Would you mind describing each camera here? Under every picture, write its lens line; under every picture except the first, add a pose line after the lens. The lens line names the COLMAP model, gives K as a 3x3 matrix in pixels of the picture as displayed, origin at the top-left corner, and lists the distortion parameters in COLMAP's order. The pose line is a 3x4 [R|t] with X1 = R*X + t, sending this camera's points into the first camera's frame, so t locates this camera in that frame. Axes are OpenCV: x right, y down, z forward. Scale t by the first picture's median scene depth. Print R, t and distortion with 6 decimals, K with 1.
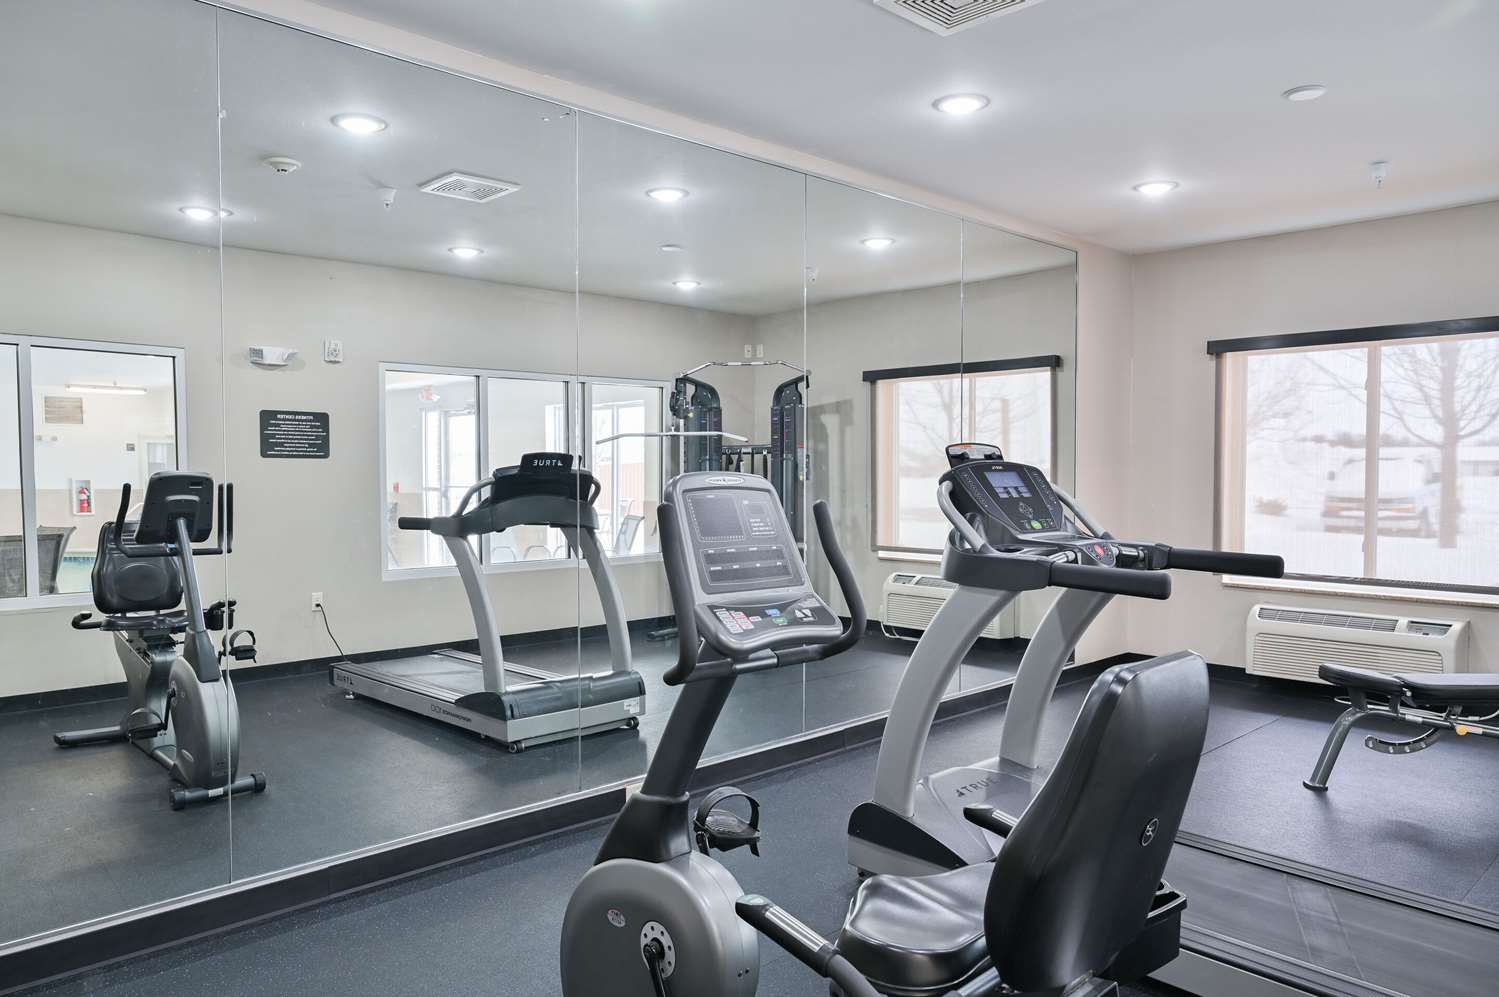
lens RADIAL K [[1025.5, 0, 762.4], [0, 1025.5, 500.1], [0, 0, 1]] dist [0.000604, -0.001933]
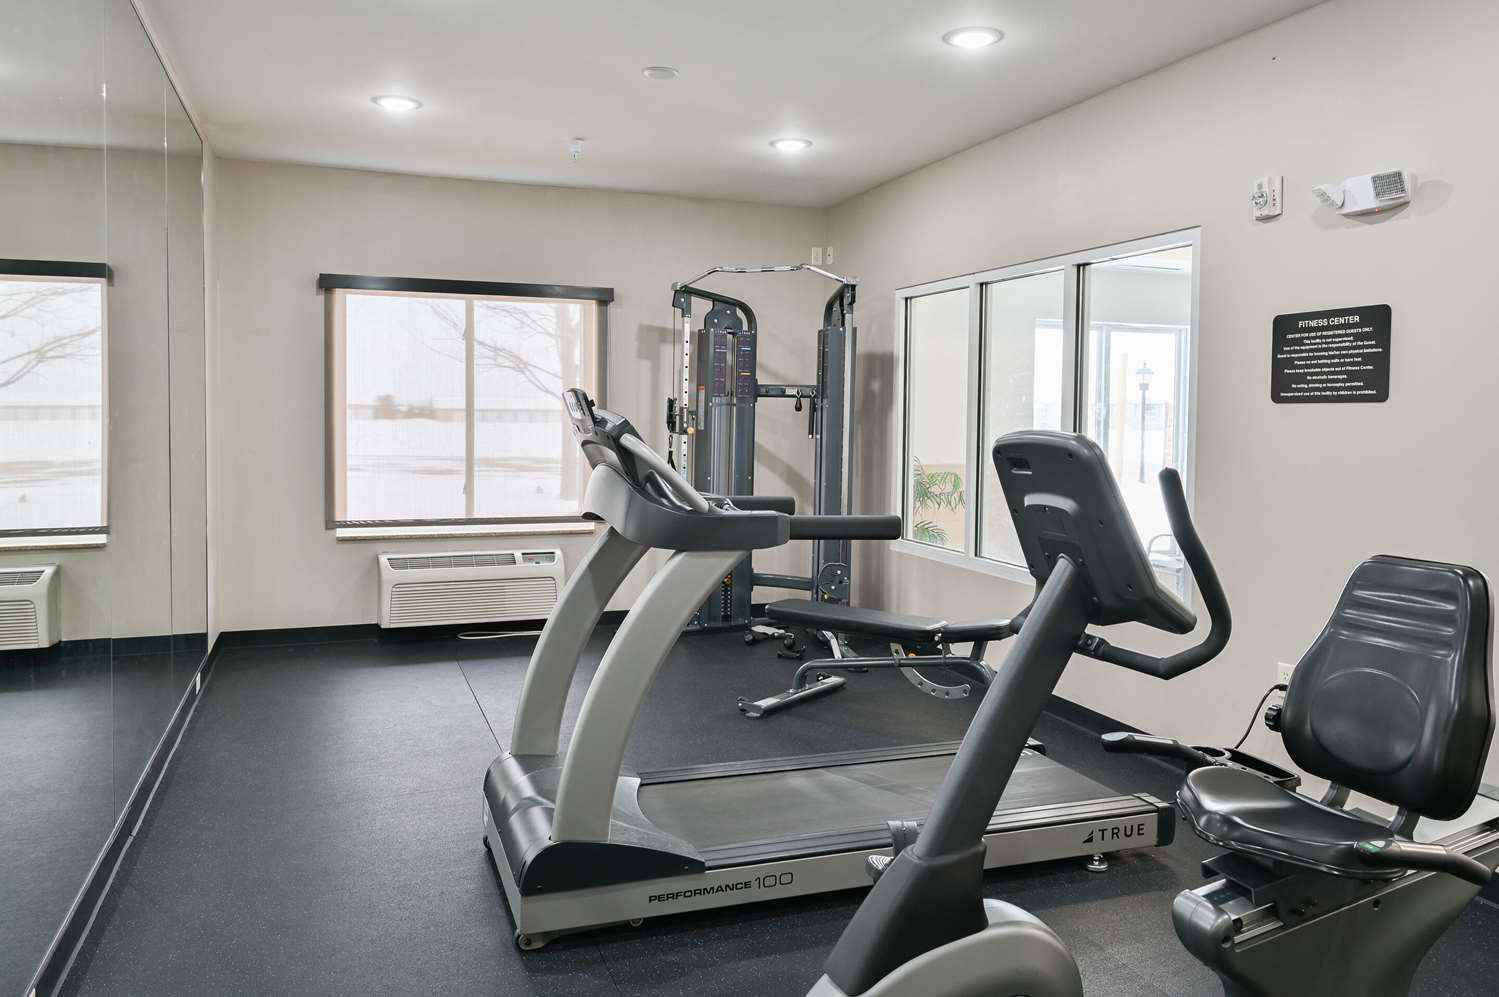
lens RADIAL K [[1070.6, 0, 688.9], [0, 1070.6, 448.5], [0, 0, 1]] dist [0.041352, 0.002562]
pose [[0.433096, -0.023242, 0.901048, -0.315131], [0.020390, 0.999664, 0.015985, -0.009226], [-0.901117, 0.011449, 0.433424, 0.315100]]
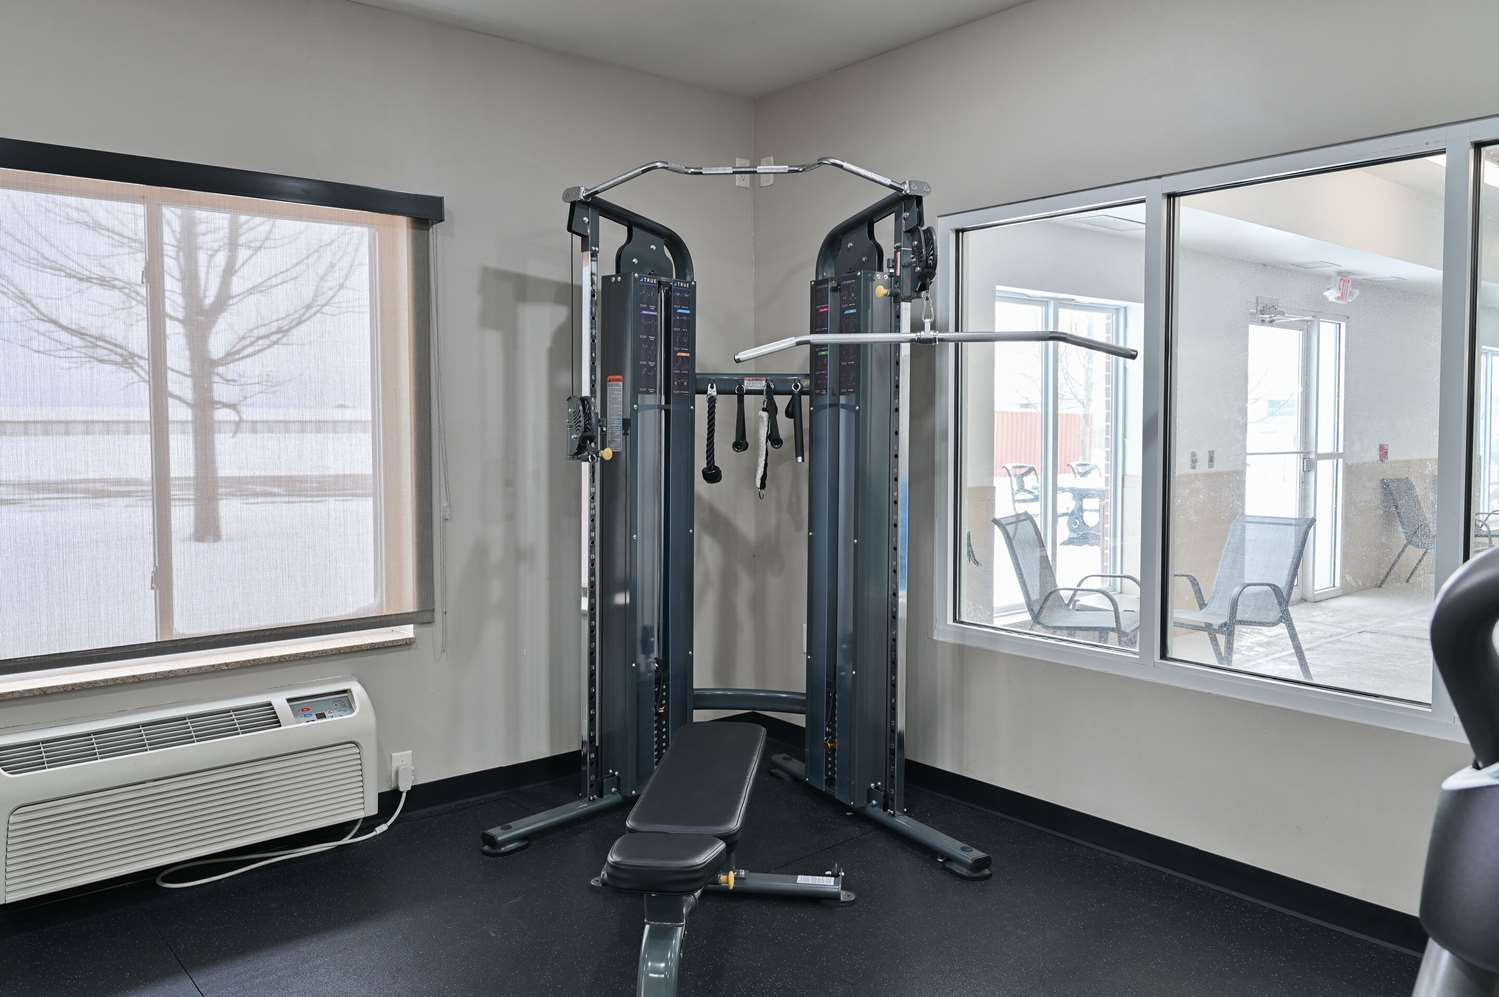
lens RADIAL K [[1098.1, 0, 694.5], [0, 1098.1, 468.8], [0, 0, 1]] dist [0.002872, -0.003908]
pose [[0.093647, -0.041761, 0.994729, 0.046499], [0.038580, 0.998522, 0.038288, -0.023624], [-0.994858, 0.034791, 0.095120, 0.673406]]
